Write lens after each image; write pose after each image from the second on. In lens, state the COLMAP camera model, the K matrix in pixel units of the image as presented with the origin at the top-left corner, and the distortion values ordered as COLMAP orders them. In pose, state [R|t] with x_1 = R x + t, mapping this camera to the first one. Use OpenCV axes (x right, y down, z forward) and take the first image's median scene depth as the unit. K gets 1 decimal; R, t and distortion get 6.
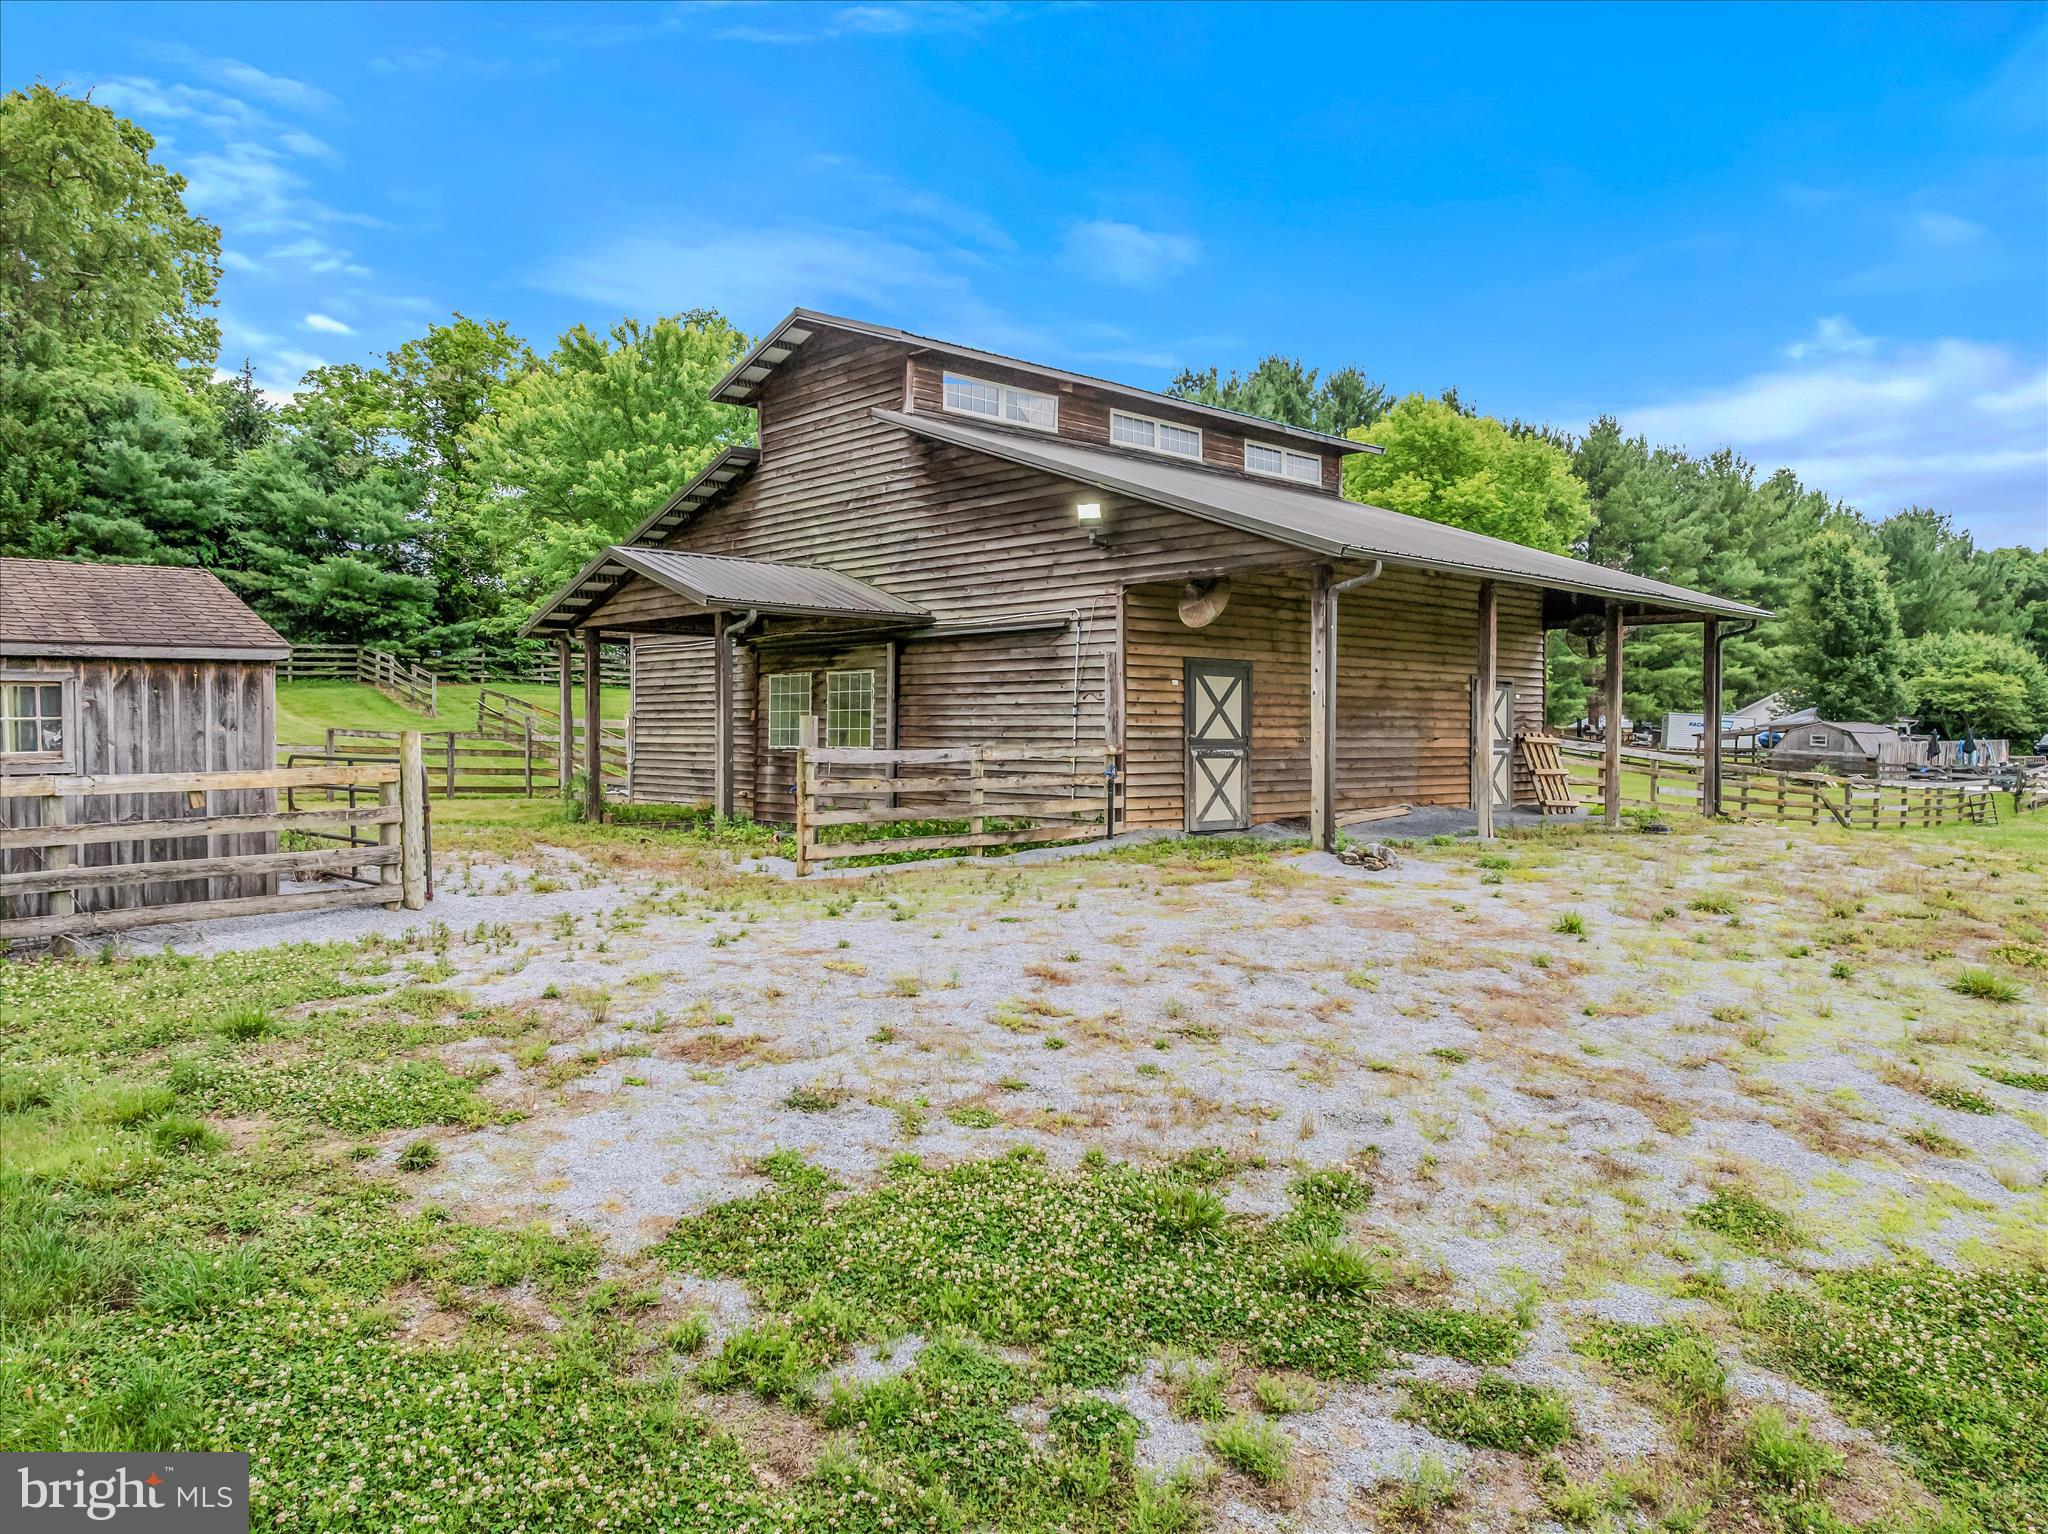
lens RADIAL K [[1441.9, 0, 1034.4], [0, 1441.9, 767.1], [0, 0, 1]] dist [-0.052706, 0.024834]
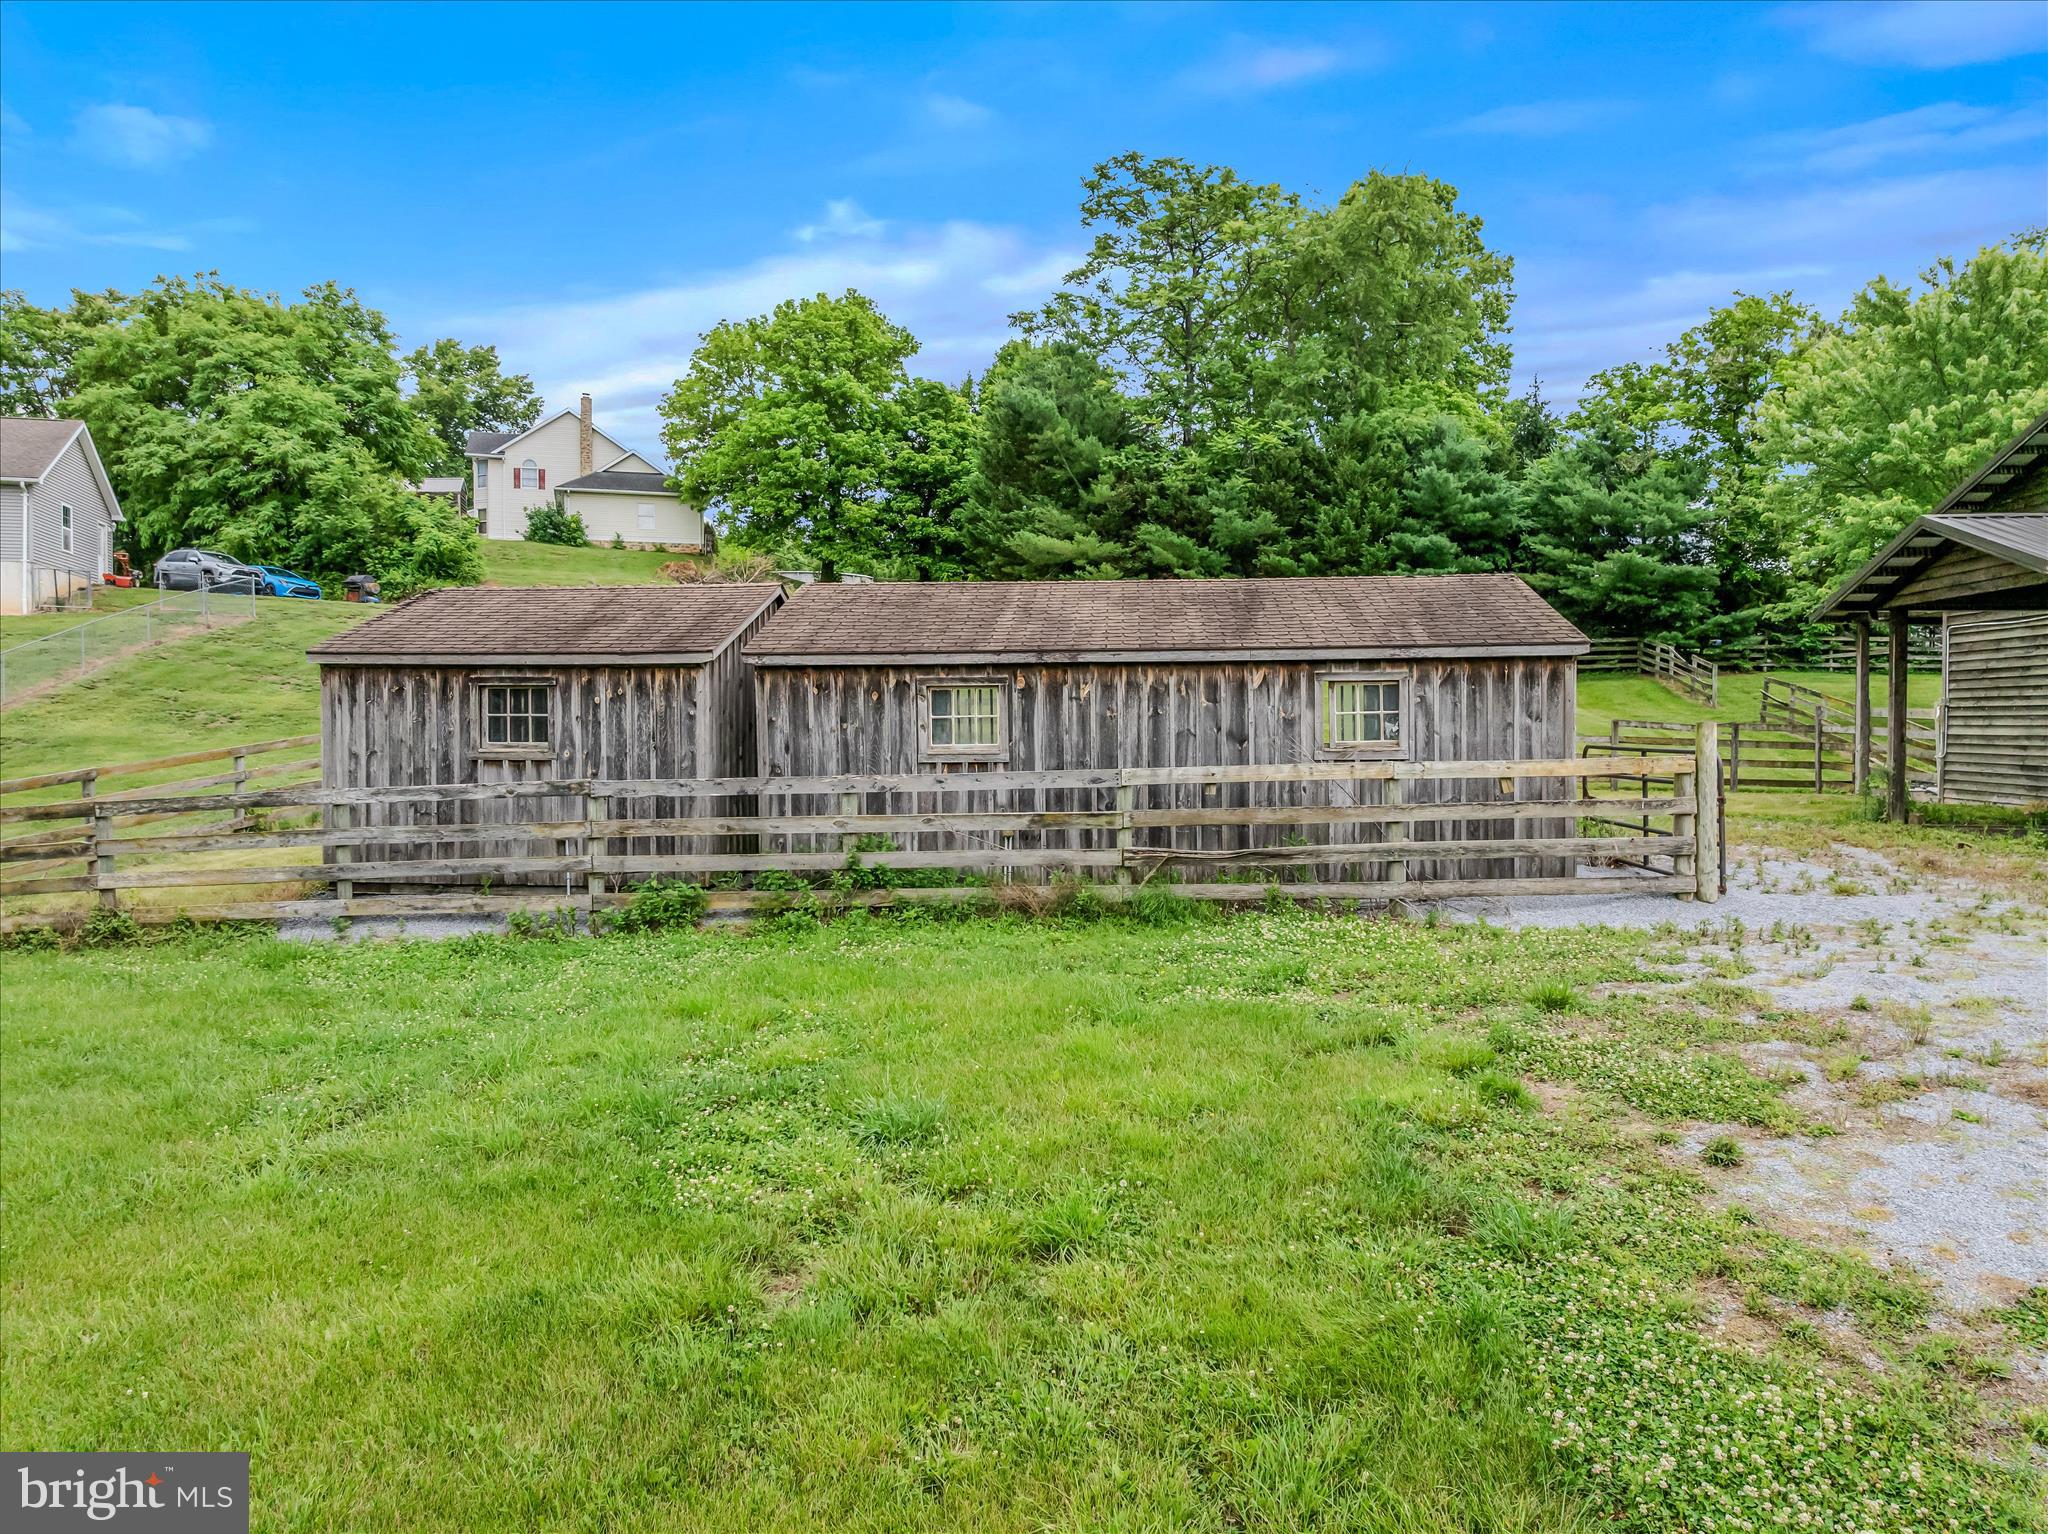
lens RADIAL K [[1441.9, 0, 1034.4], [0, 1441.9, 767.1], [0, 0, 1]] dist [-0.052706, 0.024834]
pose [[0.675020, 0.018263, -0.737573, -0.016772], [-0.013711, 0.999831, 0.012208, 0.000298], [0.737672, 0.001873, 0.675157, -0.009275]]
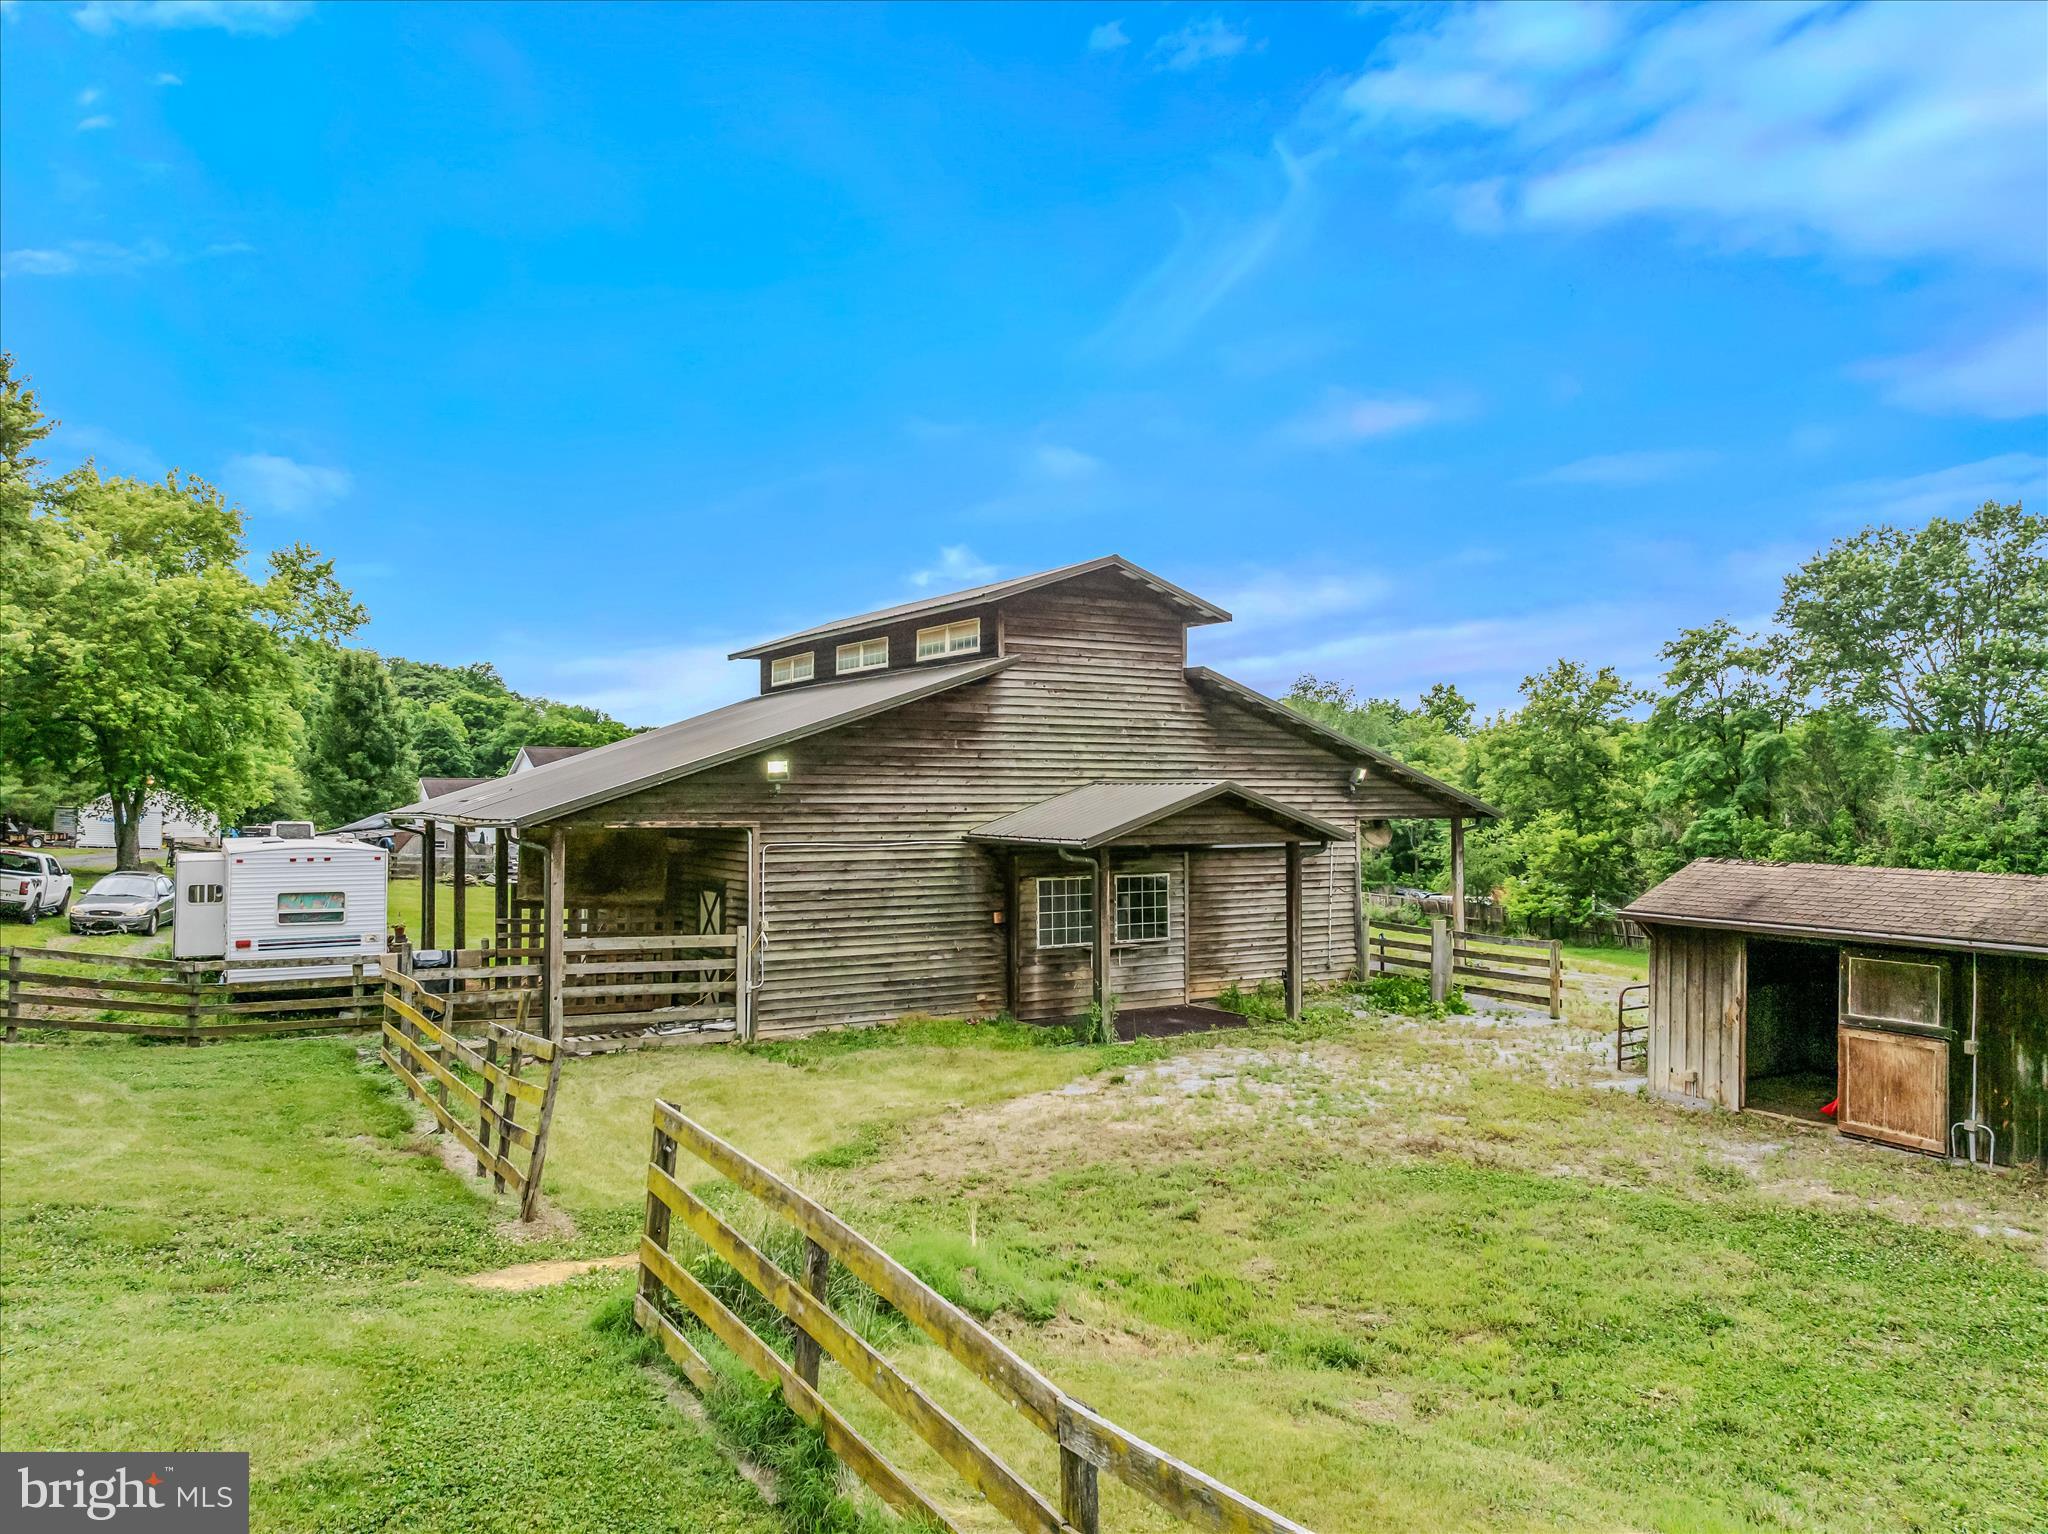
lens RADIAL K [[1441.9, 0, 1034.4], [0, 1441.9, 767.1], [0, 0, 1]] dist [-0.052706, 0.024834]
pose [[0.196772, 0.012715, 0.980367, -1.415669], [0.022692, 0.999589, -0.017519, -0.147778], [-0.980187, 0.025694, 0.196402, 0.927381]]
